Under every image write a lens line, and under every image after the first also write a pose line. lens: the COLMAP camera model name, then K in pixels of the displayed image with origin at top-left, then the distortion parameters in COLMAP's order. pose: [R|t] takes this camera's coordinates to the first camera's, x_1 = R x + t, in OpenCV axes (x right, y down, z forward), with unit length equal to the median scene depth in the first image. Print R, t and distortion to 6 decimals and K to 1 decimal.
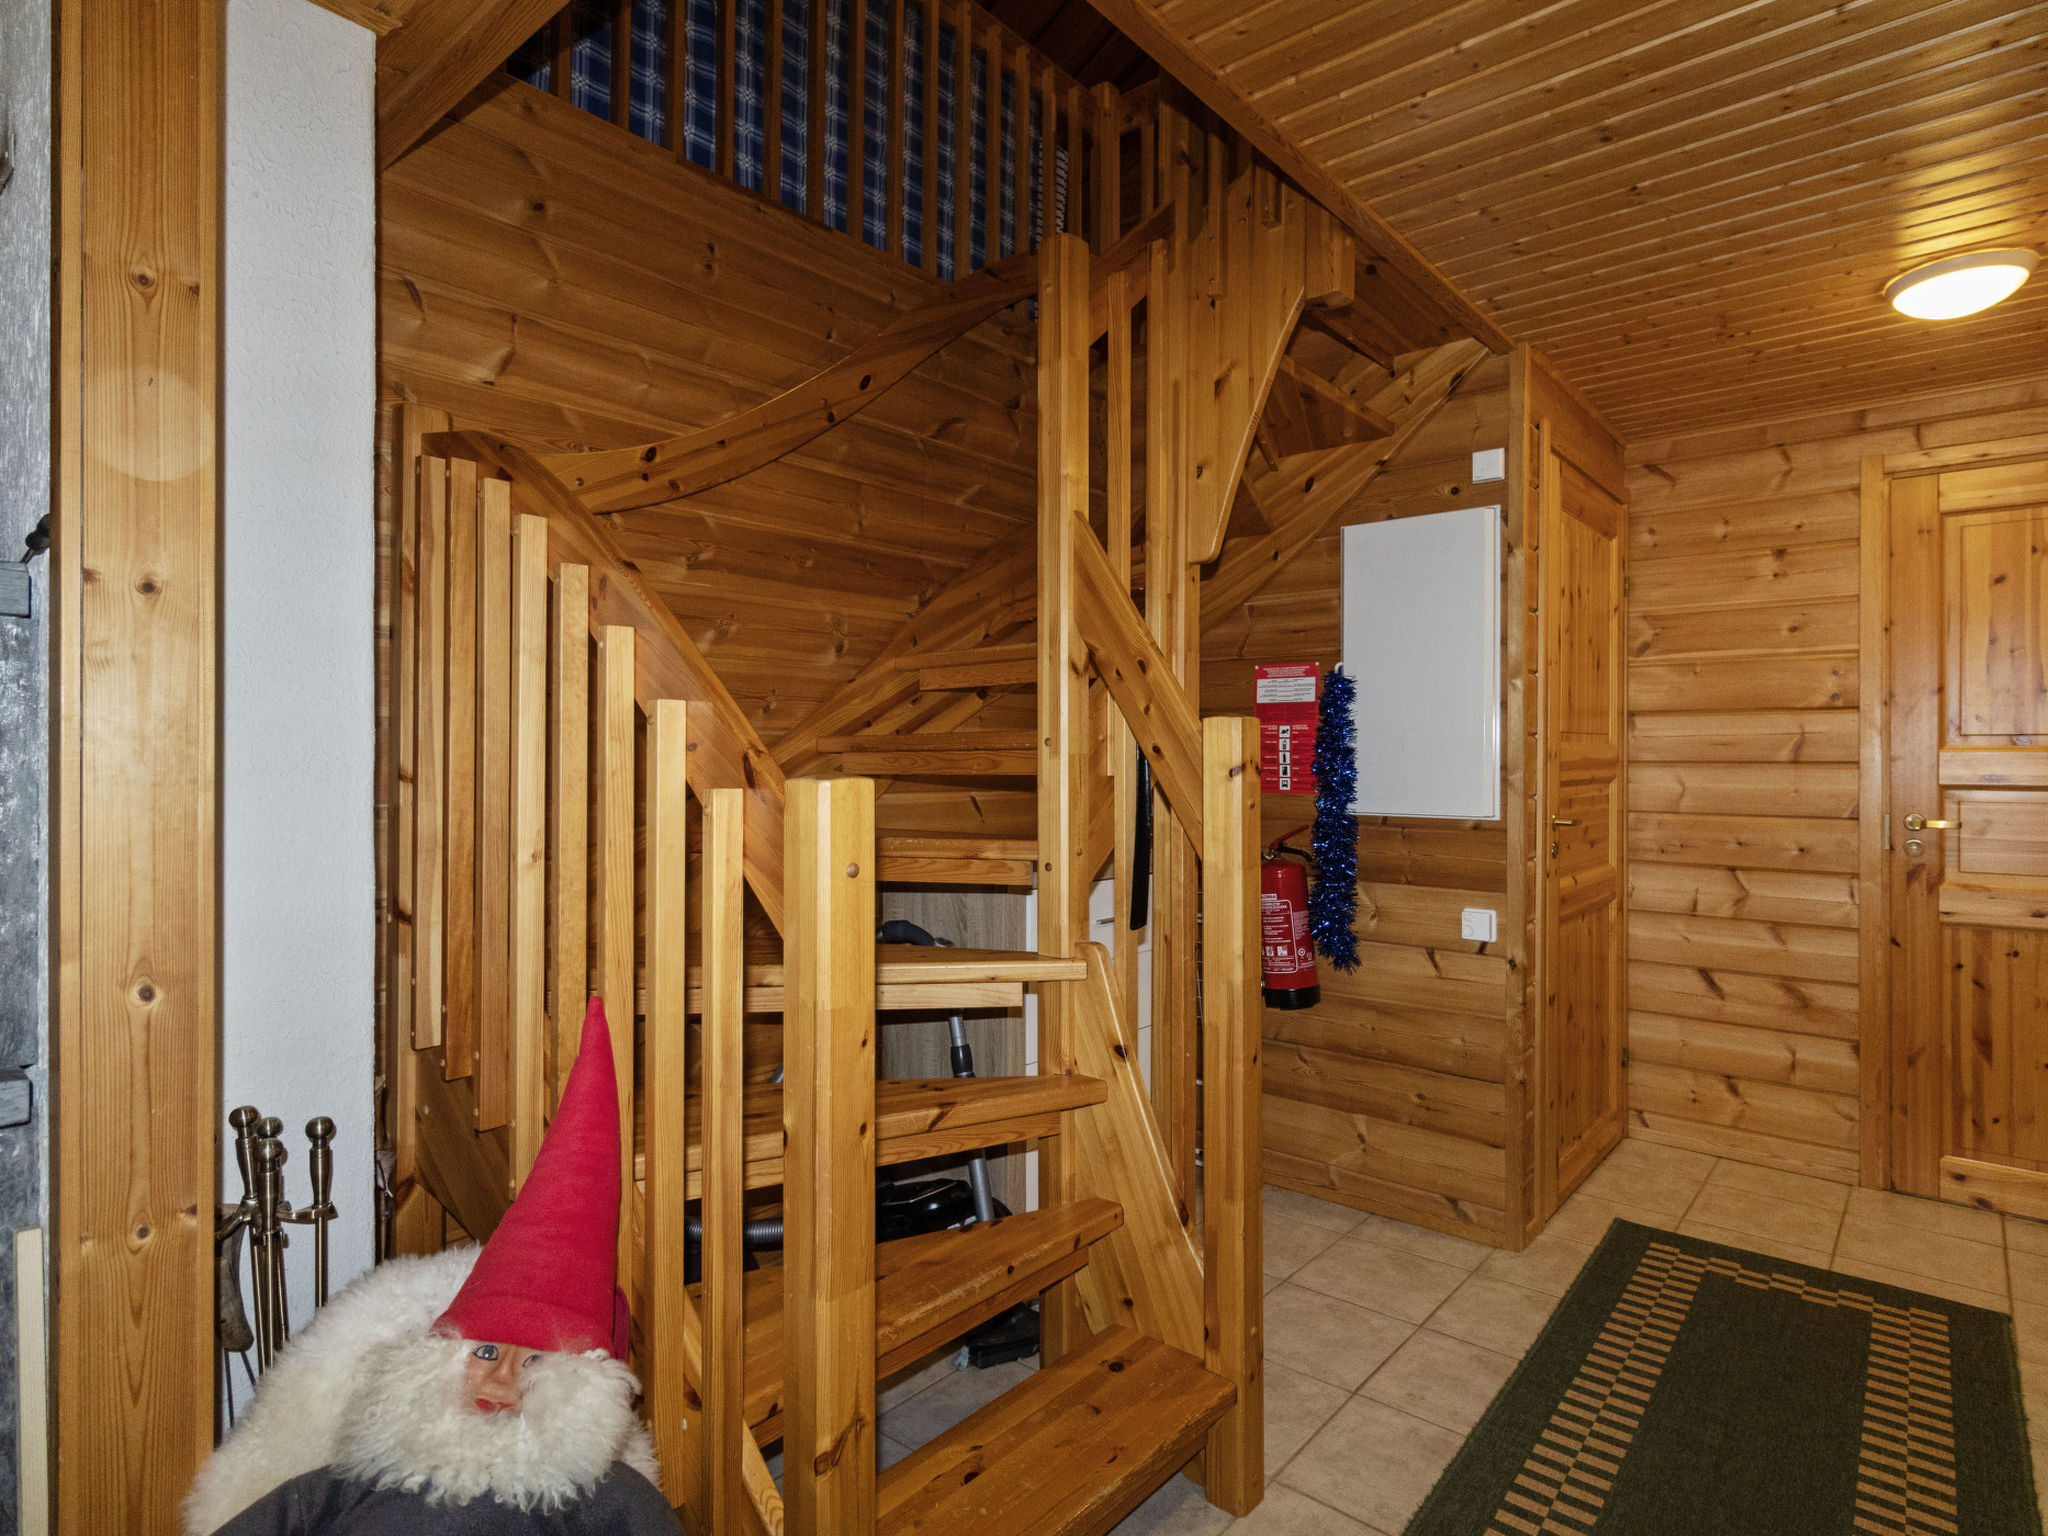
lens RADIAL K [[1104.2, 0, 1029.7], [0, 1104.2, 766.2], [0, 0, 1]] dist [0.006162, 0.001579]
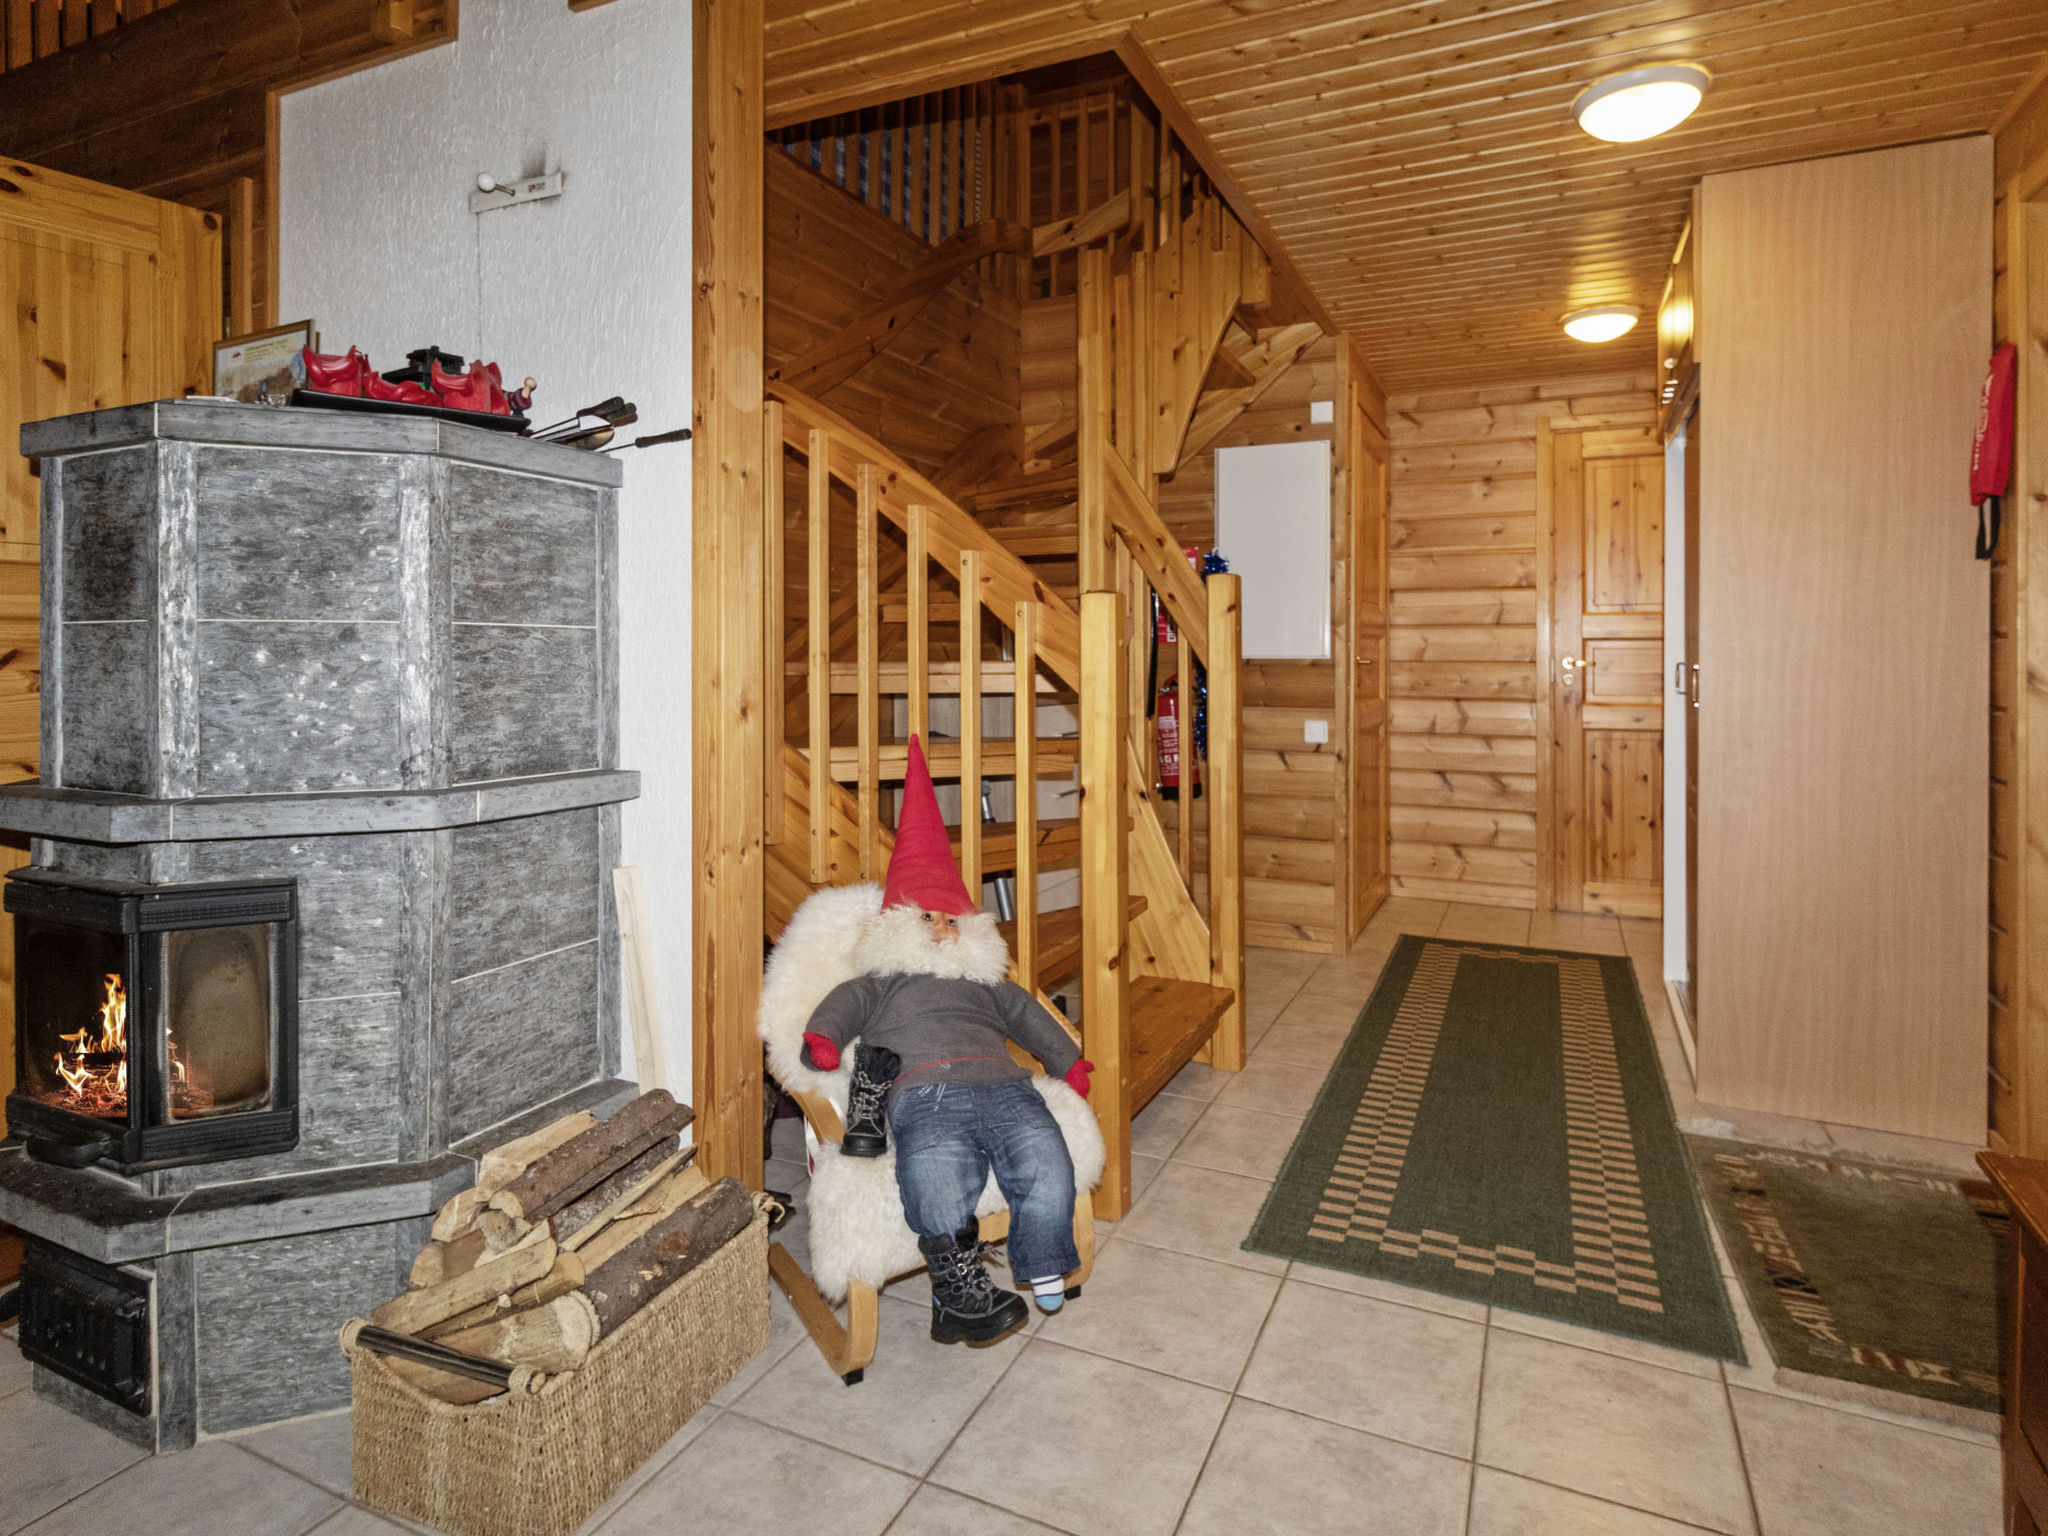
lens RADIAL K [[1104.2, 0, 1031.3], [0, 1104.2, 654.4], [0, 0, 1]] dist [0.006162, 0.001579]
pose [[0.968764, -0.000354, 0.247984, -0.279725], [0.001363, 0.999991, -0.003896, 0.043922], [-0.247981, 0.004112, 0.968756, -0.271443]]
